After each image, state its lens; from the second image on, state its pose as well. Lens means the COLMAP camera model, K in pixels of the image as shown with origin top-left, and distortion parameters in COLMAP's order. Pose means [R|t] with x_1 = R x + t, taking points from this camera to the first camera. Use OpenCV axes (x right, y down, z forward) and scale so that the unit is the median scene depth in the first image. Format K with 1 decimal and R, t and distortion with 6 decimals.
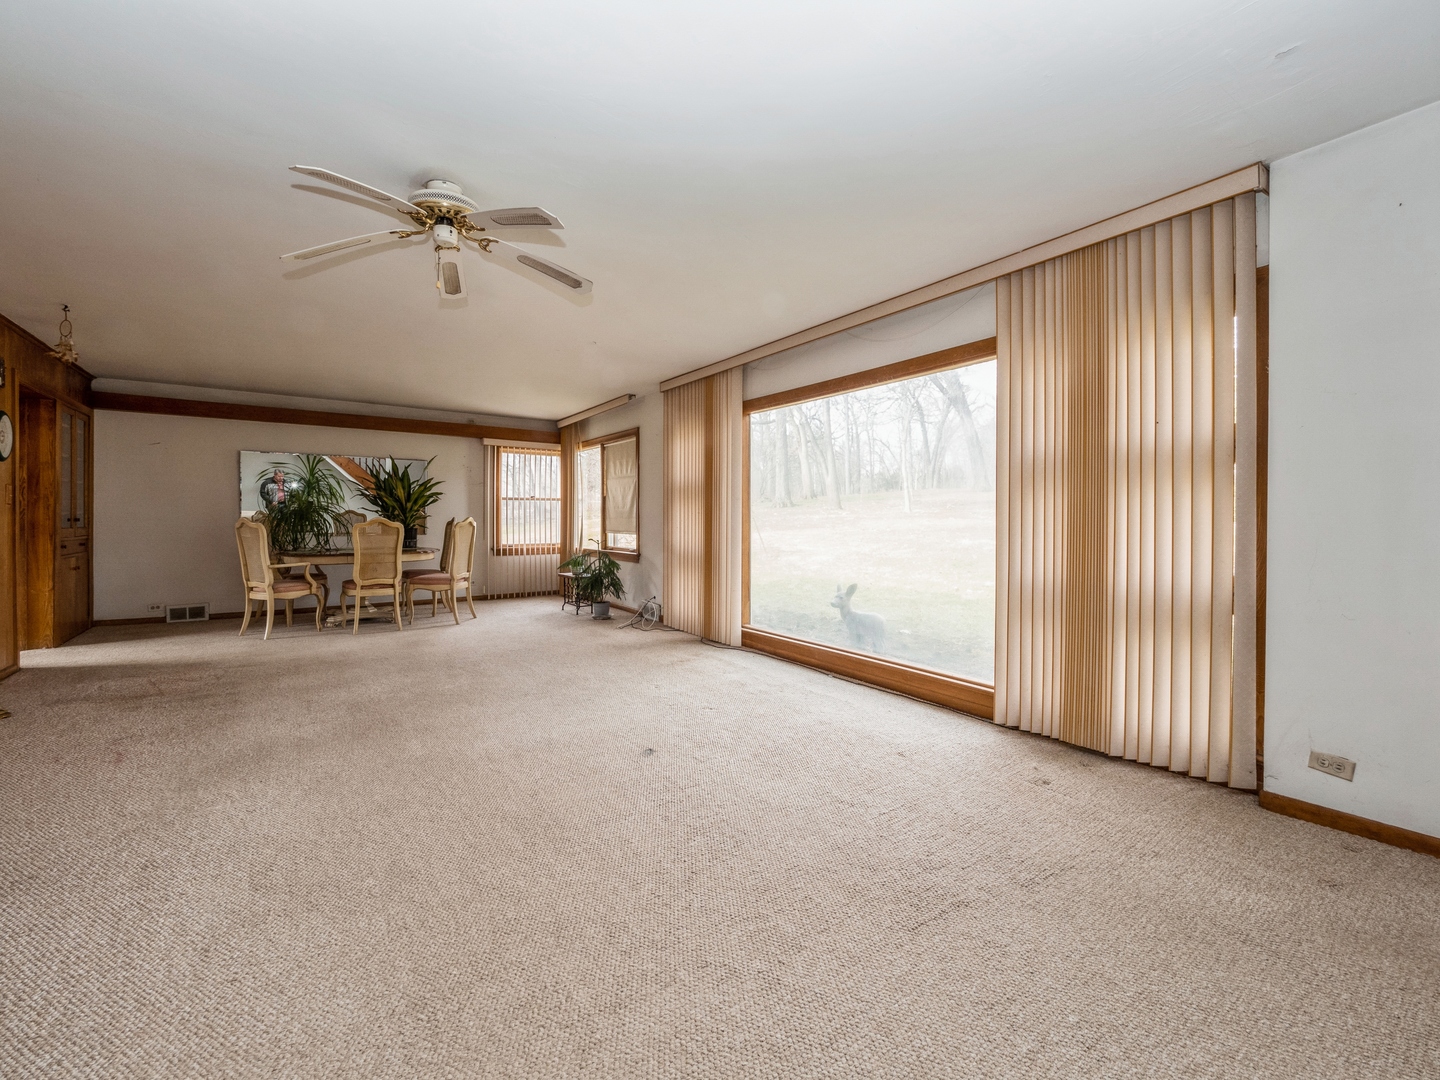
lens RADIAL K [[613.9, 0, 720.2], [0, 613.9, 524.8], [0, 0, 1]] dist [-0.007862, -0.000238]
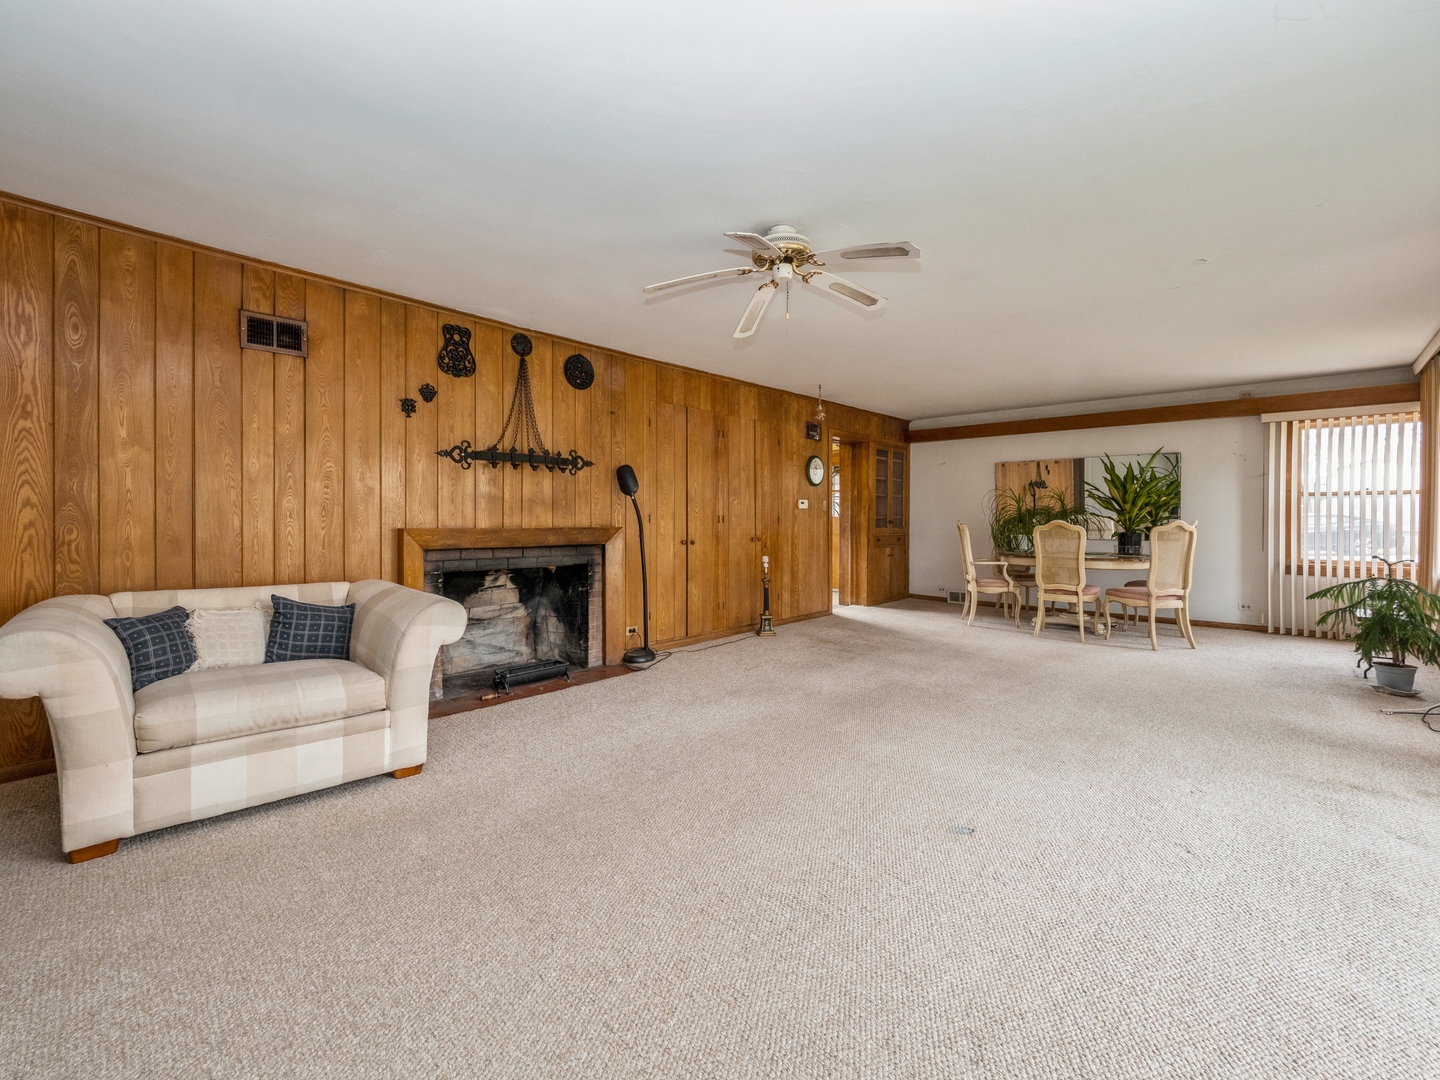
lens RADIAL K [[613.9, 0, 720.1], [0, 613.9, 533.7], [0, 0, 1]] dist [-0.007862, -0.000238]
pose [[0.200054, 0.020778, -0.979565, 0.281840], [-0.013000, 0.999743, 0.018551, -0.002116], [0.979699, 0.009024, 0.200272, 0.282788]]
